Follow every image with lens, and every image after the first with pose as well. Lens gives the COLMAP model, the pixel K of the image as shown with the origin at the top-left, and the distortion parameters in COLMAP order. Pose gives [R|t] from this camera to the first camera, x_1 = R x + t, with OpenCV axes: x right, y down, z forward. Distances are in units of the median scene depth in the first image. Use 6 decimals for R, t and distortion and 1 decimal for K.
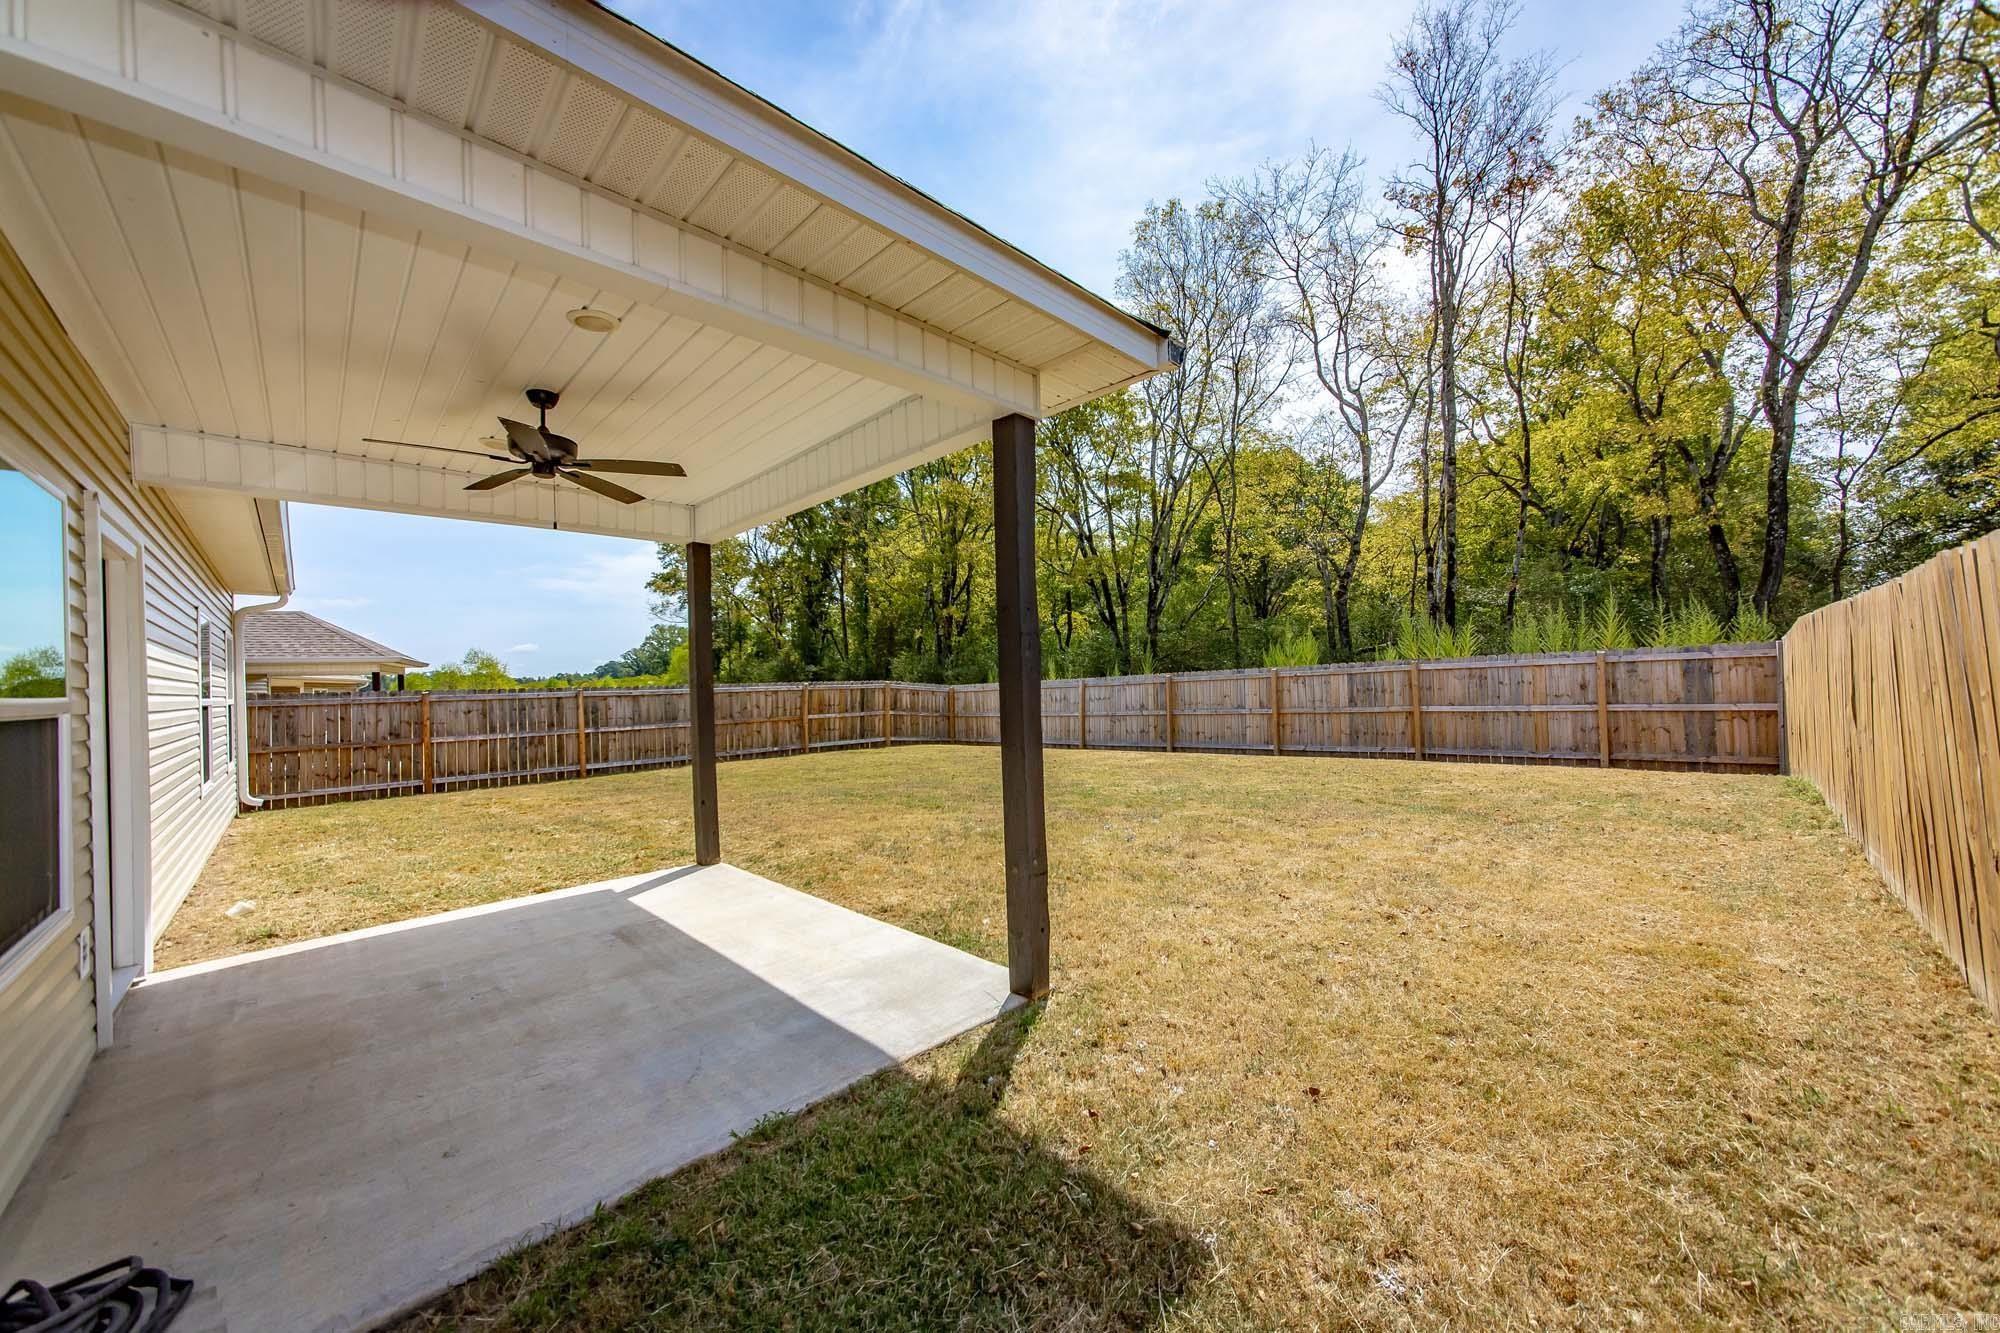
lens RADIAL K [[730.1, 0, 999.2], [0, 730.1, 657.4], [0, 0, 1]] dist [-0.000461, 0.000829]
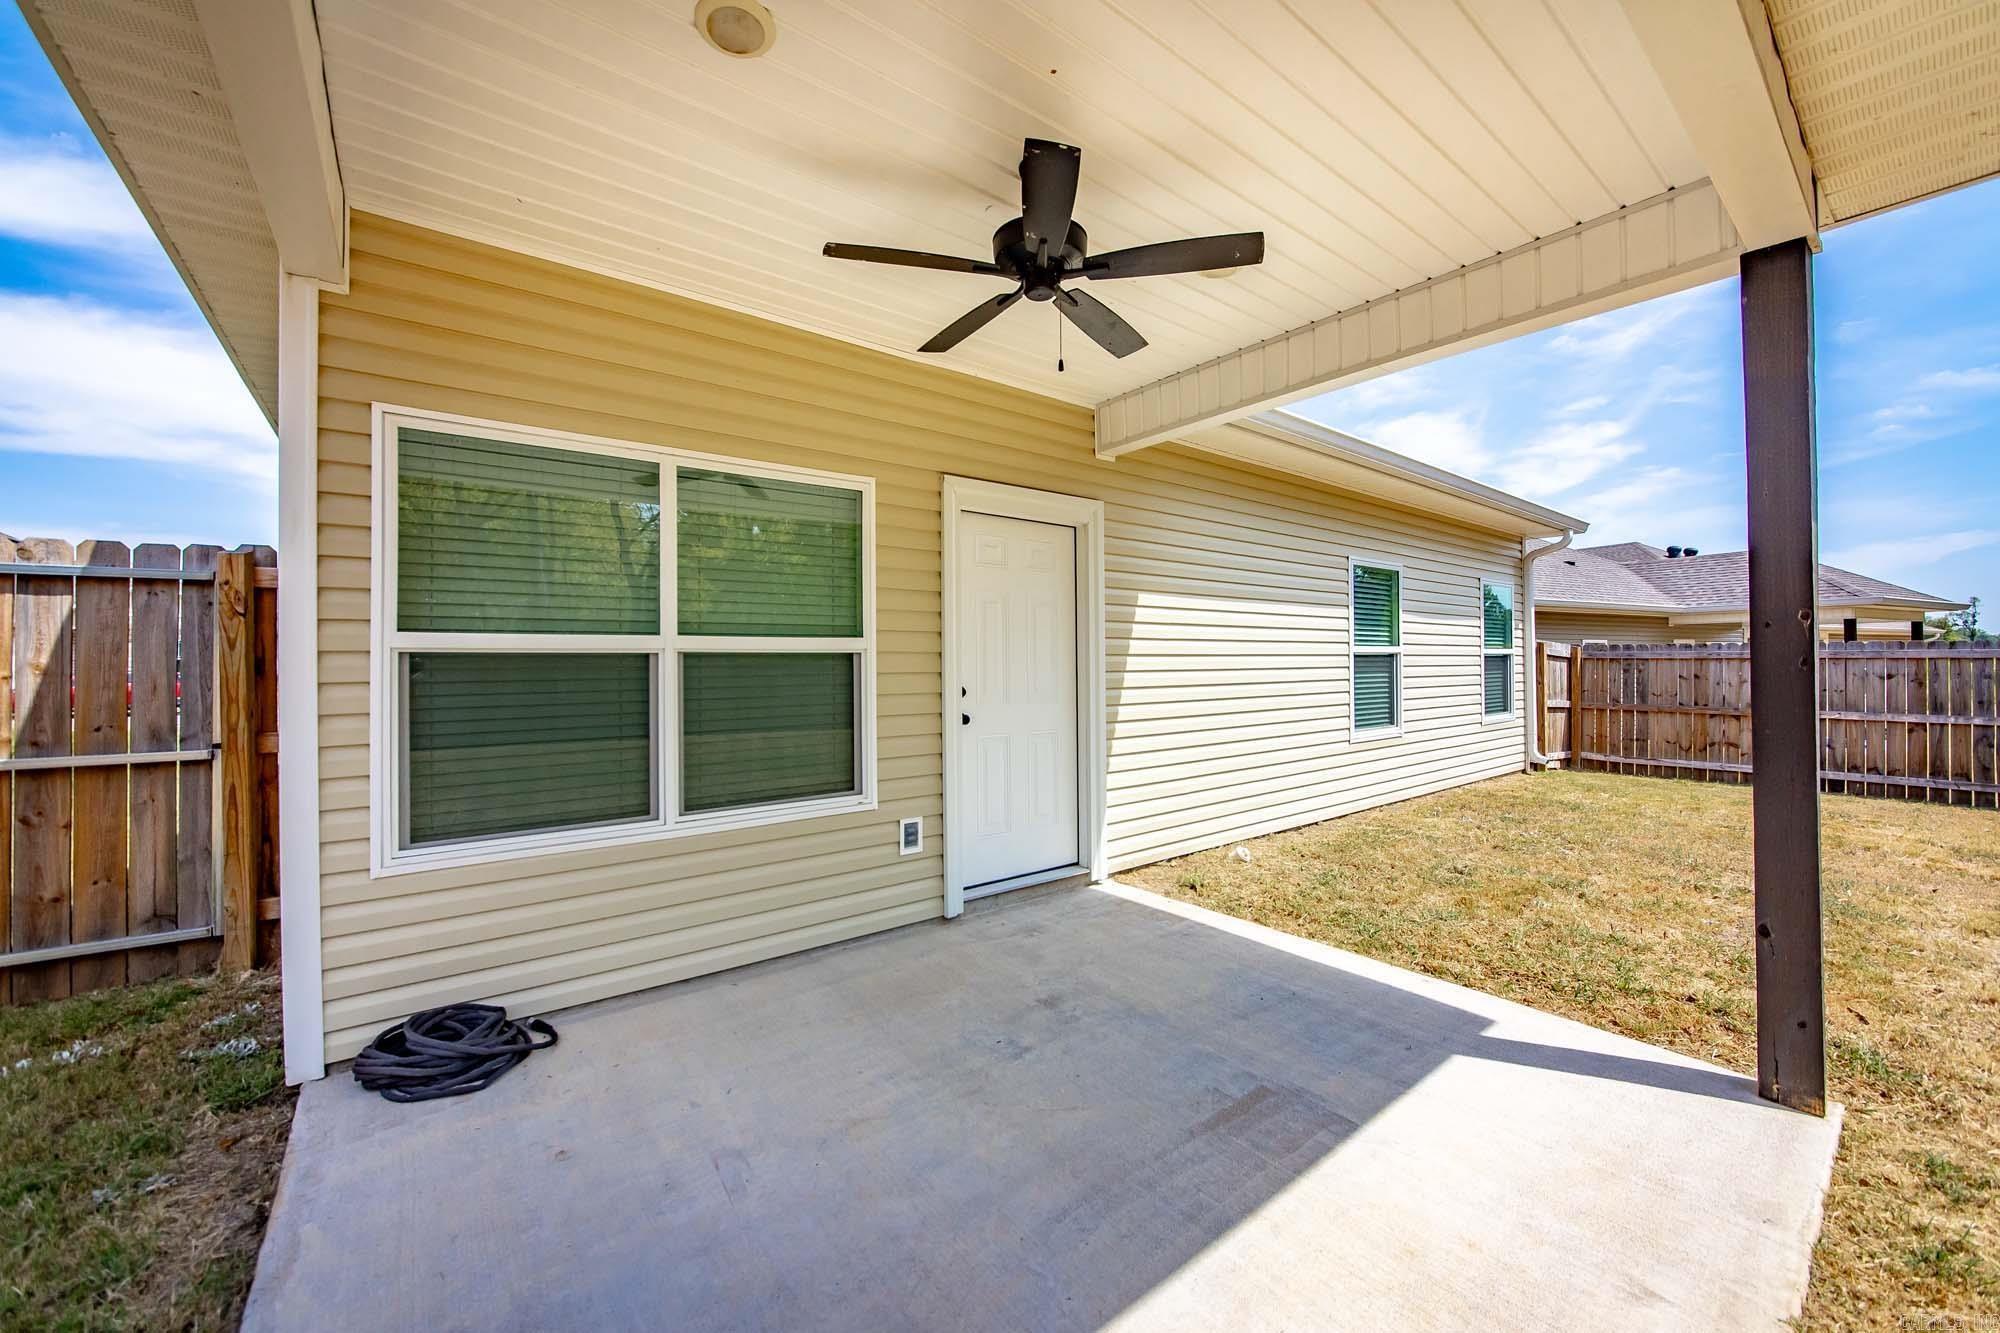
lens RADIAL K [[762.2, 0, 999.7], [0, 762.2, 659.3], [0, 0, 1]] dist [-0.001516, -0.000313]
pose [[-0.103229, 0.029357, -0.994224, 0.013472], [0.035824, 0.999026, 0.025779, 0.016525], [0.994012, -0.032956, -0.104180, 0.337995]]
